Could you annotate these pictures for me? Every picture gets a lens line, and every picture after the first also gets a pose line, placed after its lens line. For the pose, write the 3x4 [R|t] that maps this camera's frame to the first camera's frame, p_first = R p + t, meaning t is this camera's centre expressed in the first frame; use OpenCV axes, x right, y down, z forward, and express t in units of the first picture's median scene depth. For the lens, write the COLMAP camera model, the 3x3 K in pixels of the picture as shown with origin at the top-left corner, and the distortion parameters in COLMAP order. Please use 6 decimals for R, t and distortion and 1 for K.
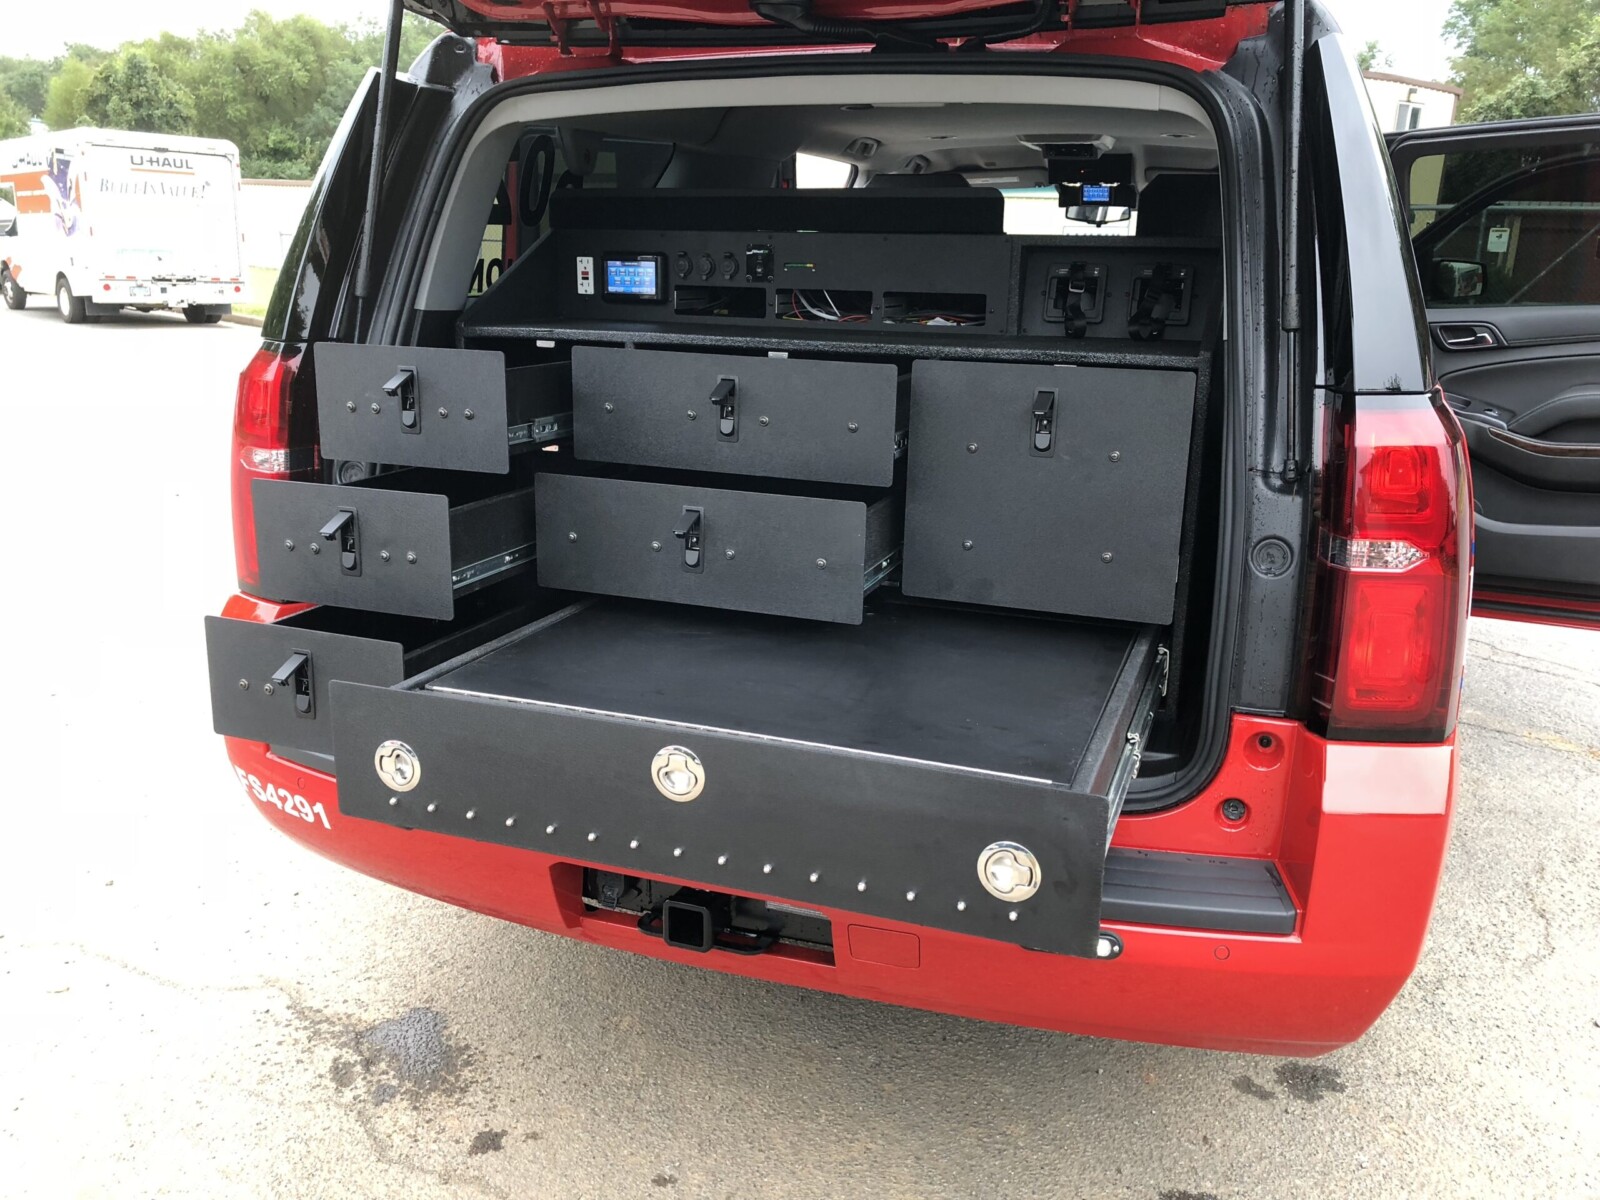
lens RADIAL K [[1303.8, 0, 806.4], [0, 1303.8, 589.5], [0, 0, 1]] dist [0.036876, -0.032280]
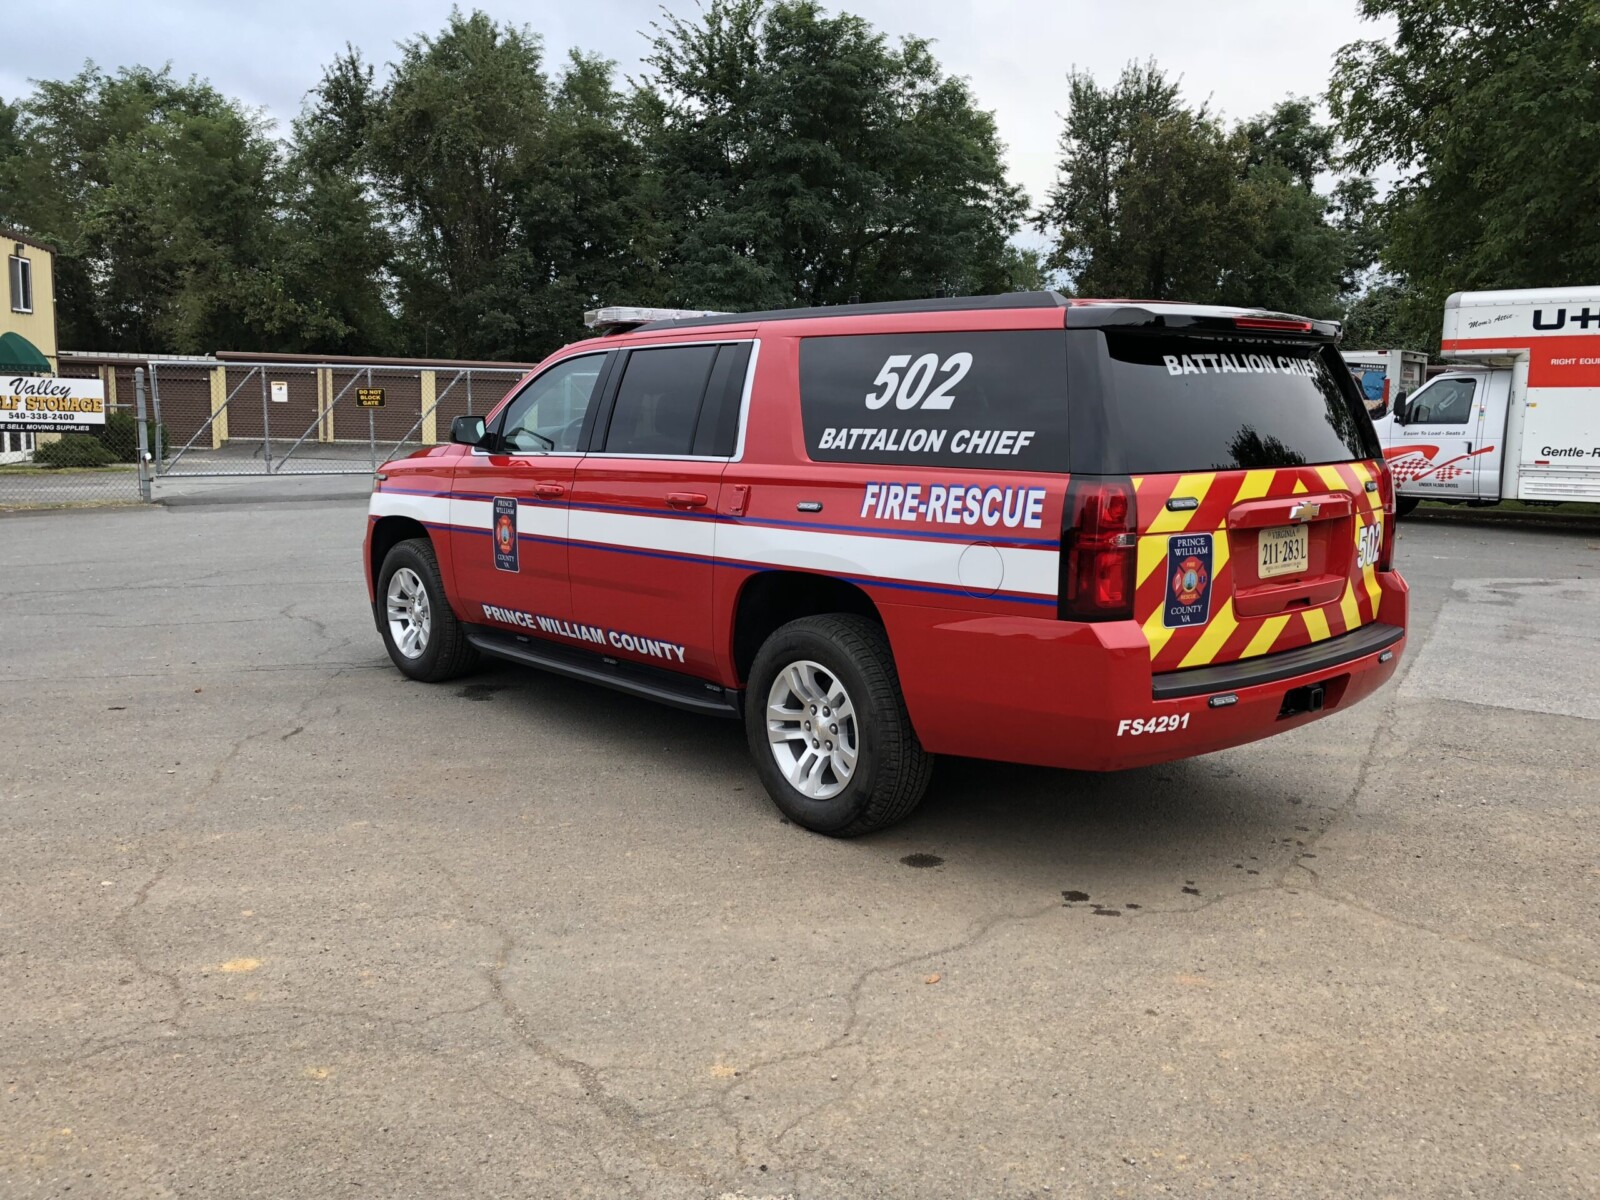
lens RADIAL K [[1303.8, 0, 796.3], [0, 1303.8, 588.1], [0, 0, 1]] dist [0.036876, -0.032280]
pose [[0.487115, -0.141245, 0.861841, -0.130665], [0.231864, 0.972336, 0.028304, -0.011313], [-0.841997, 0.186043, 0.506389, 0.028728]]
